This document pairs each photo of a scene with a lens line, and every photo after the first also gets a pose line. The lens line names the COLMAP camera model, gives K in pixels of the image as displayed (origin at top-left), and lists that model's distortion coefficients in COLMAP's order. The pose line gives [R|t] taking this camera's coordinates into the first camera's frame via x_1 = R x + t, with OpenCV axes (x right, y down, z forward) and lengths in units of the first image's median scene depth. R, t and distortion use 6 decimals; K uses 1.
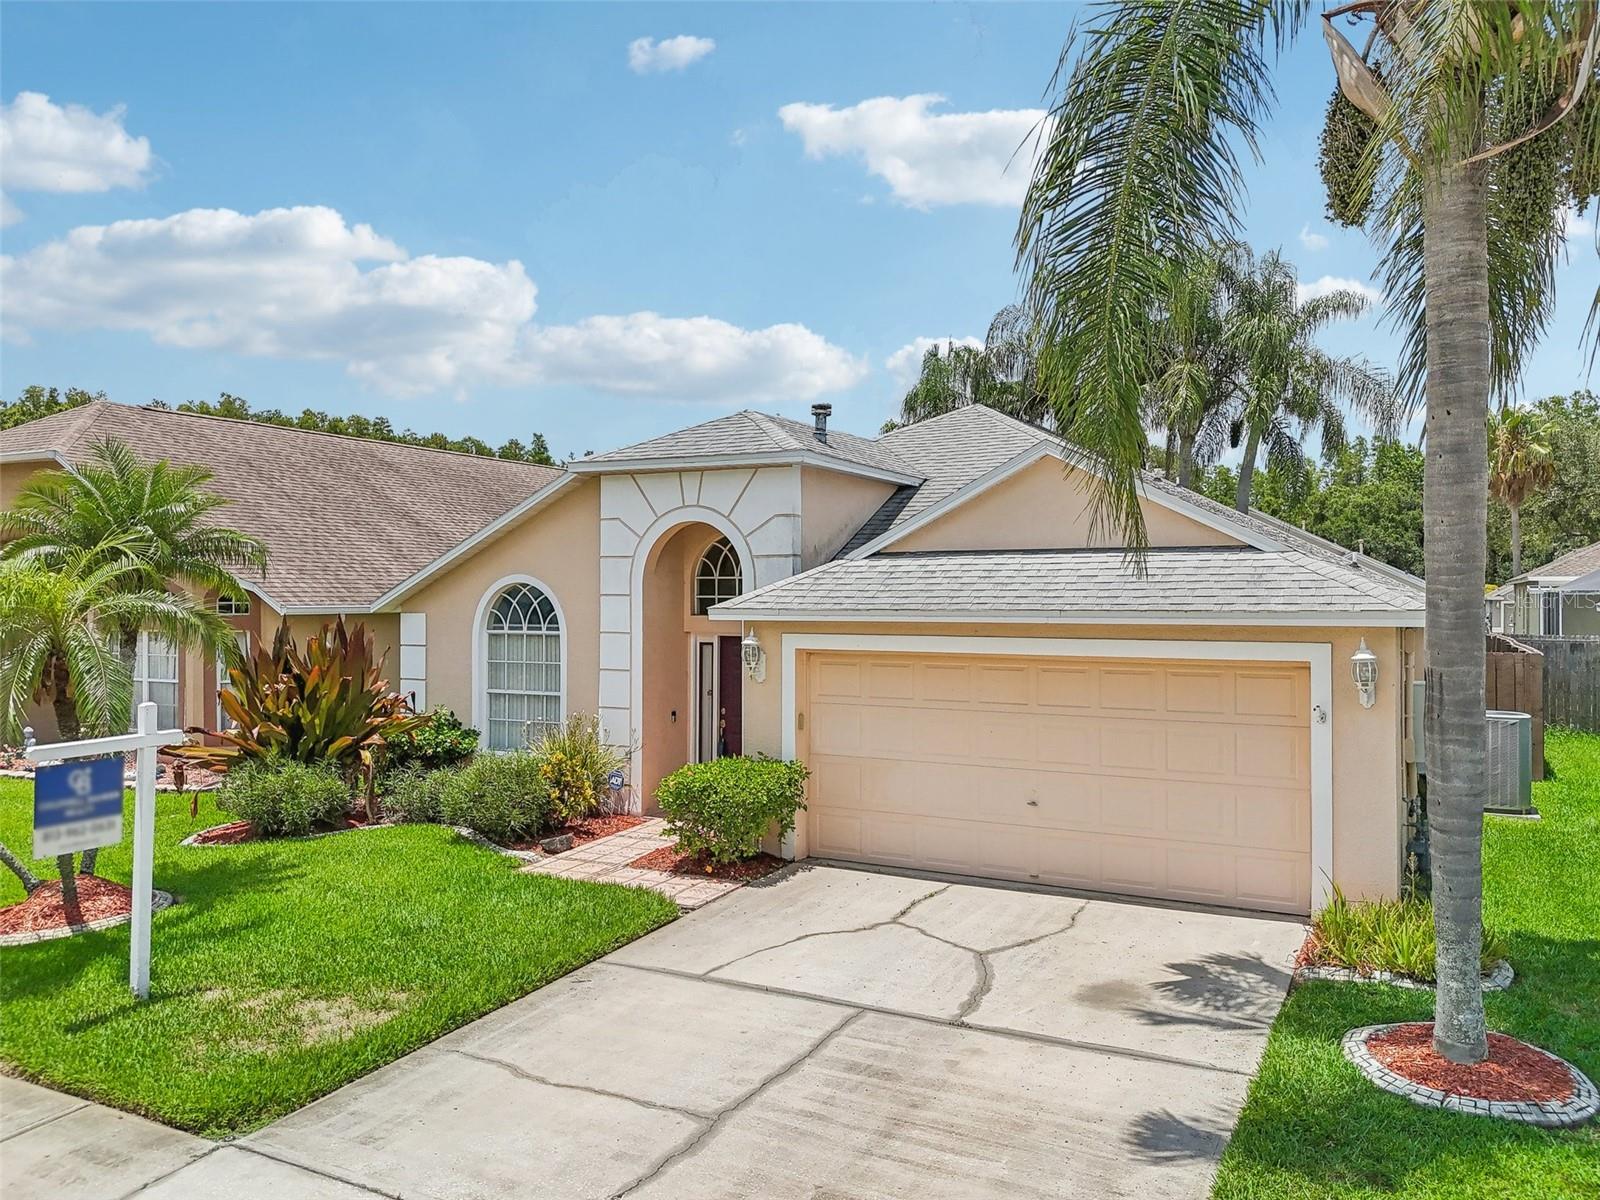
lens RADIAL K [[1212.2, 0, 795.7], [0, 1212.2, 609.1], [0, 0, 1]] dist [0.056009, -0.054588]
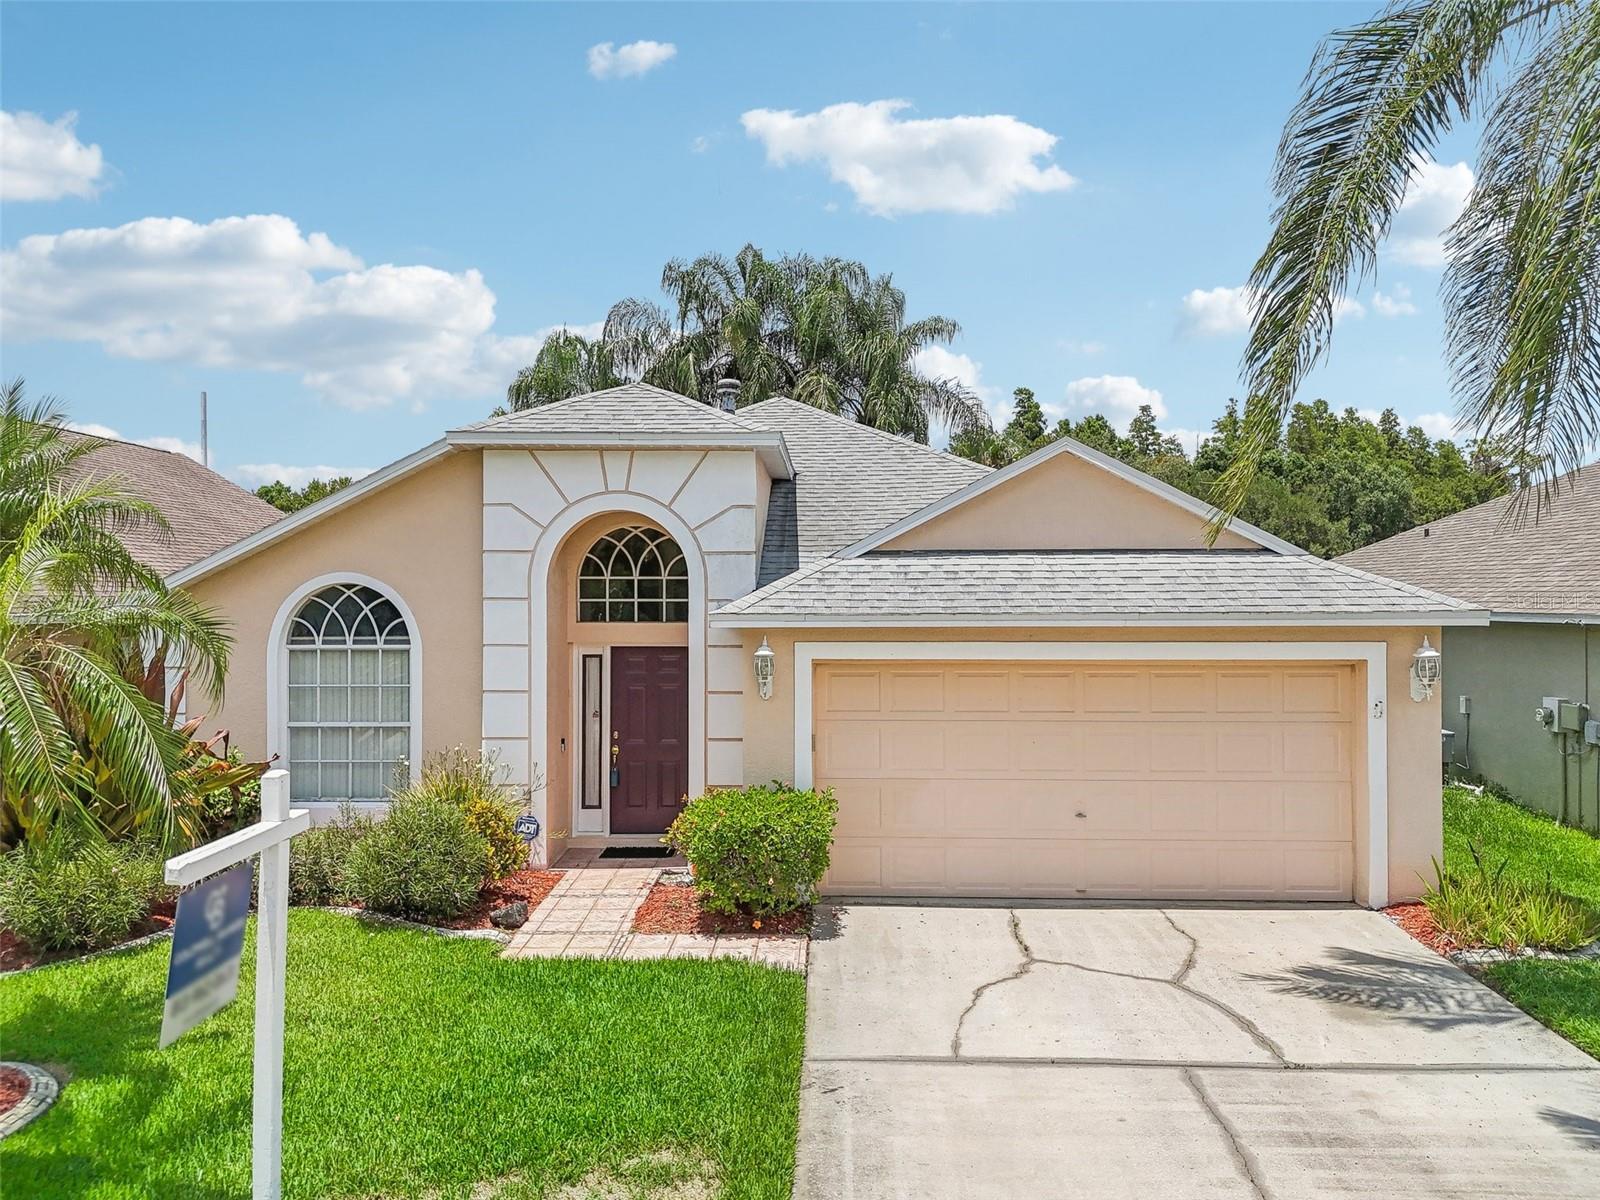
lens RADIAL K [[1212.2, 0, 795.7], [0, 1212.2, 609.1], [0, 0, 1]] dist [0.056009, -0.054588]
pose [[0.897594, -0.007048, 0.440767, -0.447927], [0.007972, 0.999968, -0.000245, -0.003768], [-0.440751, 0.003733, 0.897622, 0.251462]]
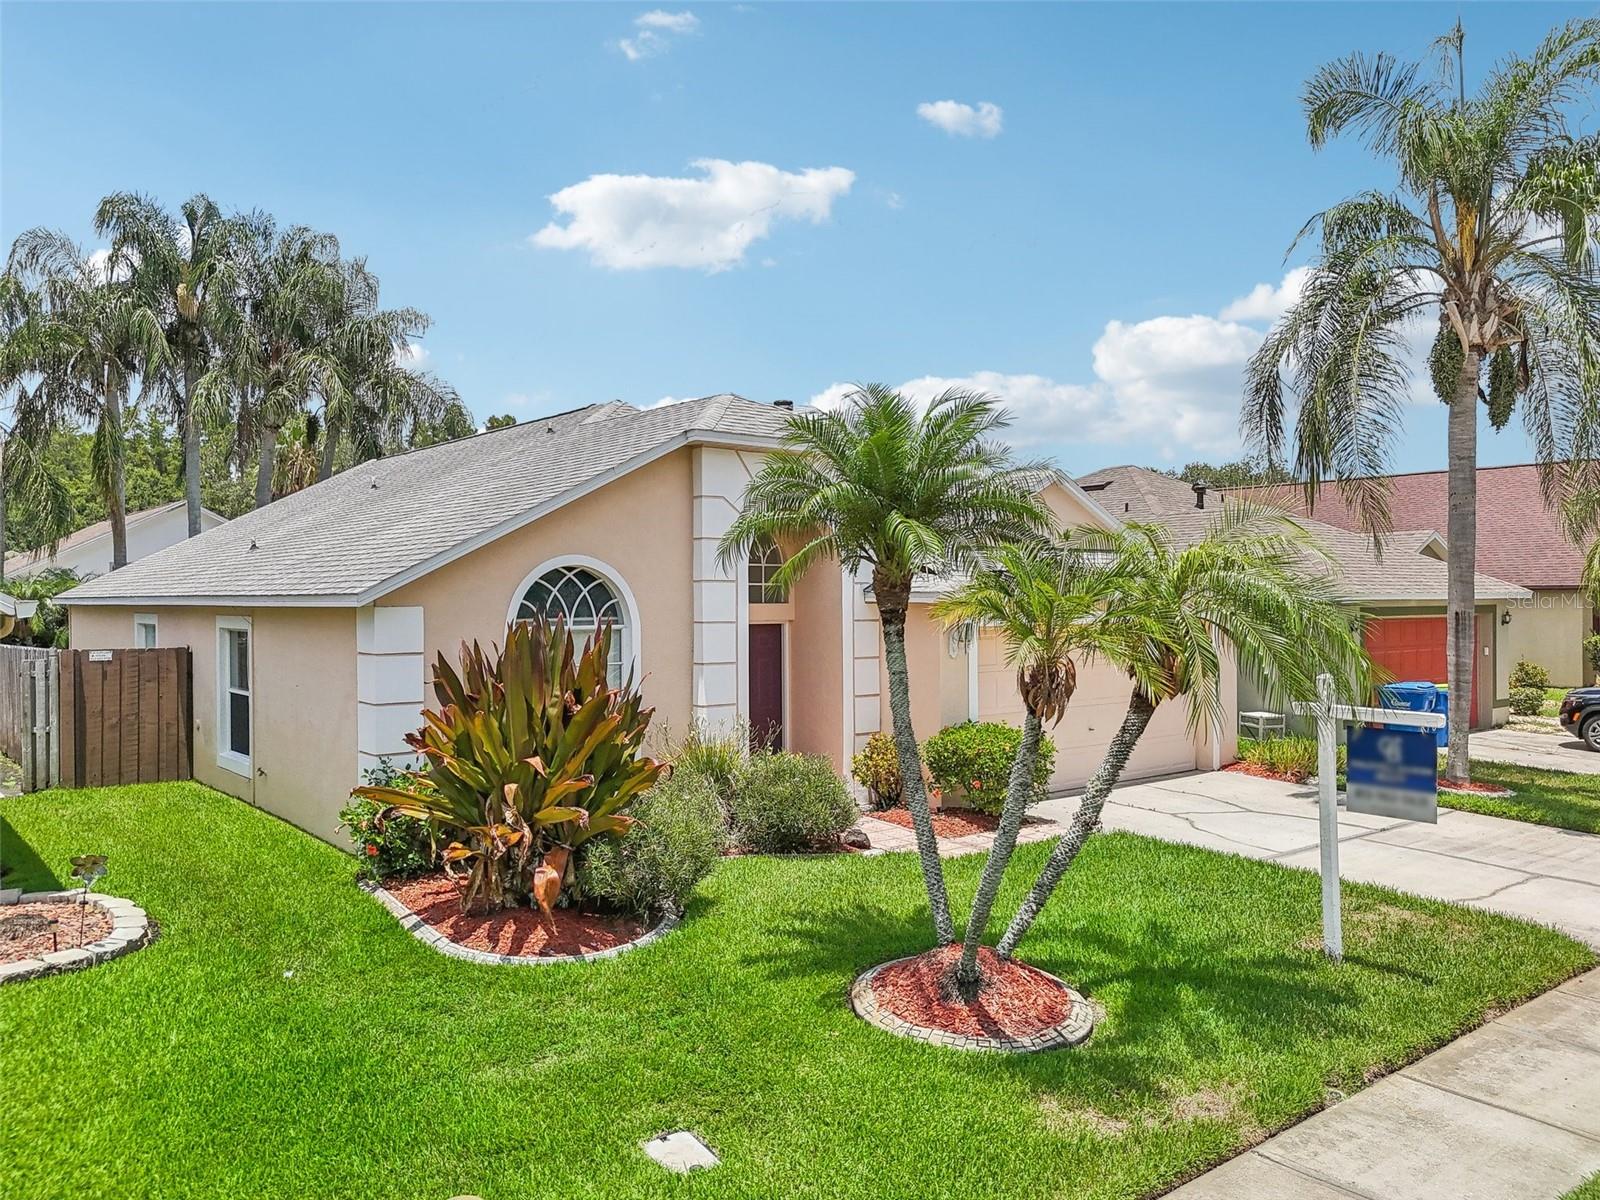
lens RADIAL K [[1212.2, 0, 795.7], [0, 1212.2, 609.1], [0, 0, 1]] dist [0.056009, -0.054588]
pose [[0.387035, -0.012634, 0.921978, -1.298793], [0.011490, 0.999895, 0.008879, 0.002148], [-0.921993, 0.007157, 0.387139, 0.800846]]
